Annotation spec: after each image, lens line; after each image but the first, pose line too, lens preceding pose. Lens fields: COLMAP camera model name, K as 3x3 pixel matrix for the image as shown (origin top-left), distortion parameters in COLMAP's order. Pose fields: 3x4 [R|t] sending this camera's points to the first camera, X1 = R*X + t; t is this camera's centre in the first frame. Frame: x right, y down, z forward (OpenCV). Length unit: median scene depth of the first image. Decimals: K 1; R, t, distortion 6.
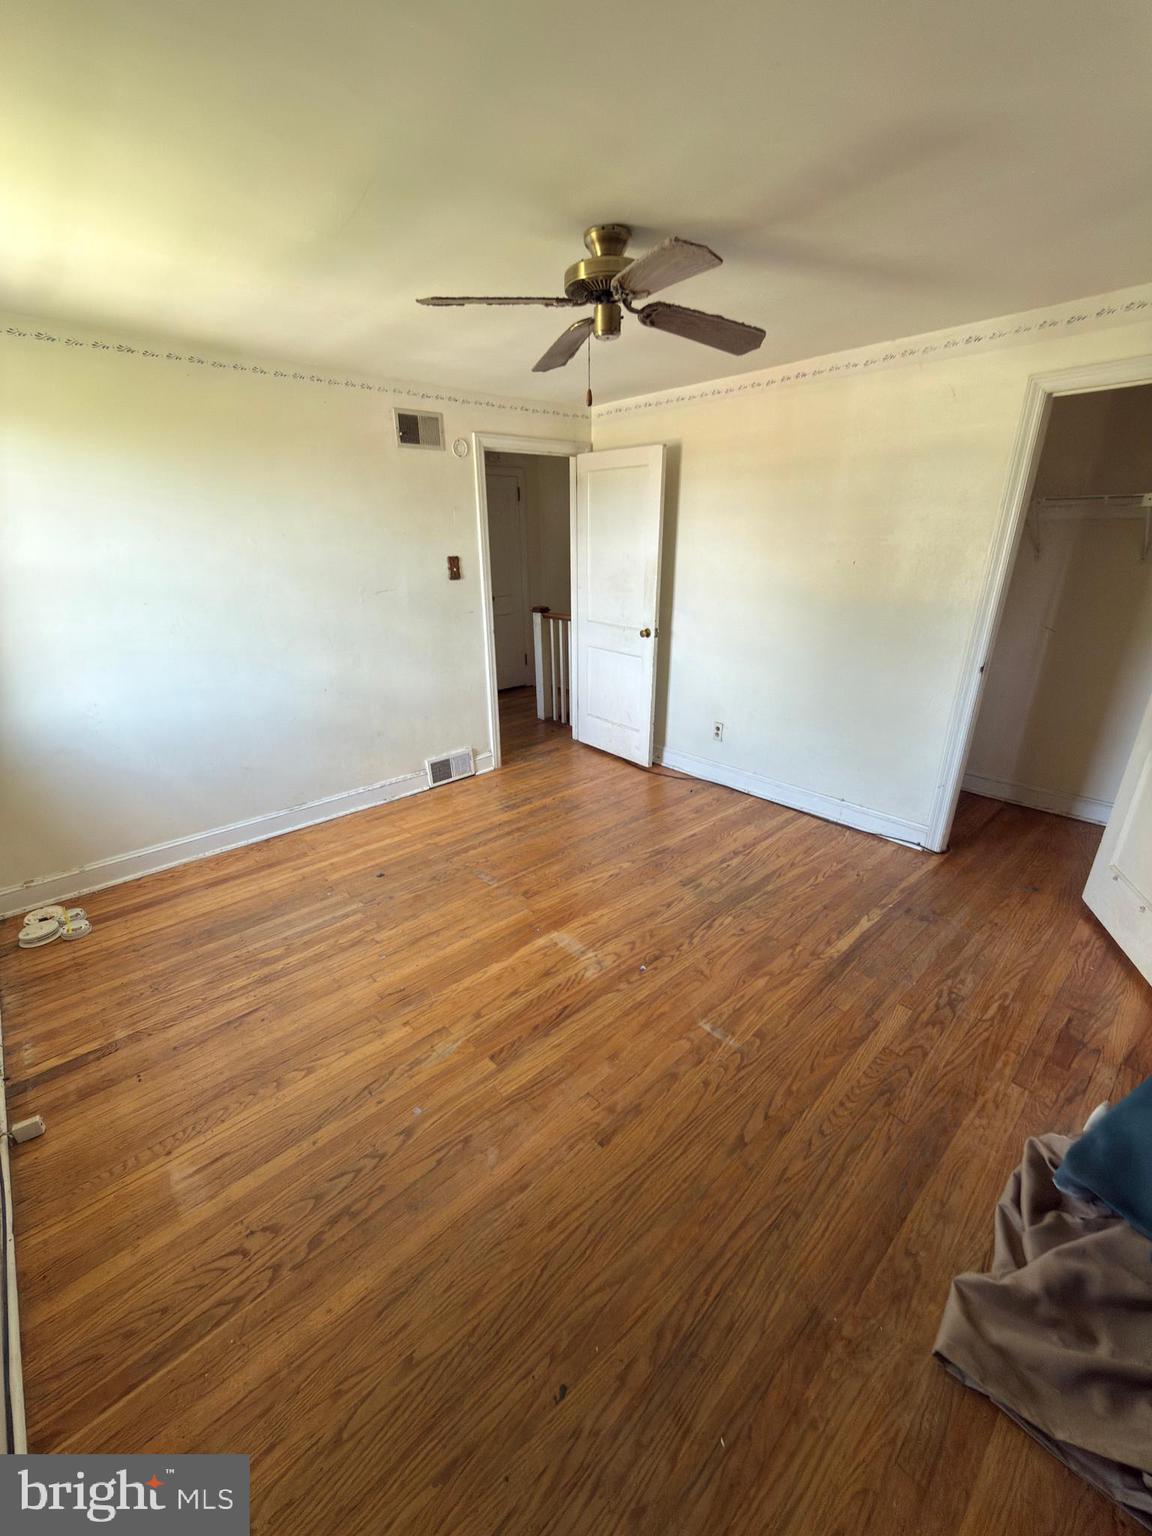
lens RADIAL K [[613.8, 0, 578.7], [0, 613.8, 767.0], [0, 0, 1]] dist [-0.001586, 0.000088]
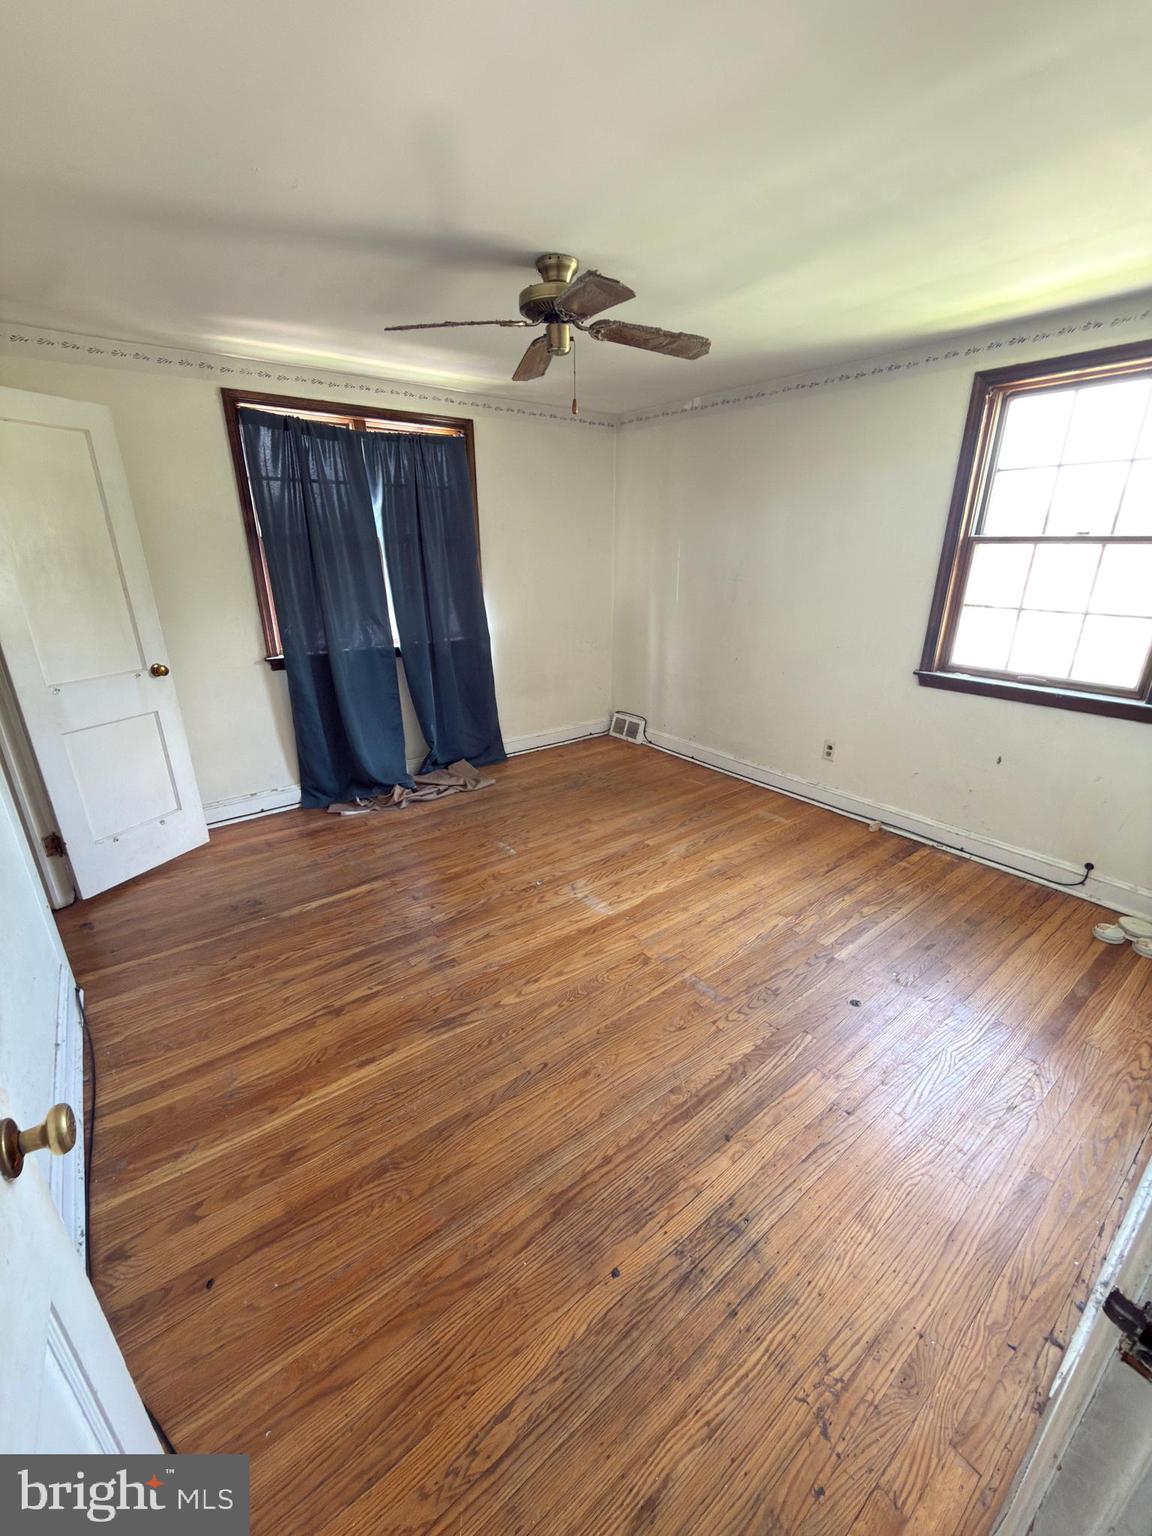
lens RADIAL K [[613.8, 0, 574.5], [0, 613.8, 766.8], [0, 0, 1]] dist [-0.001586, 0.000088]
pose [[-0.995947, -0.020104, 0.087662, -0.067557], [0.042752, 0.751704, 0.658113, -0.638164], [-0.079127, 0.659194, -0.747799, 1.712945]]
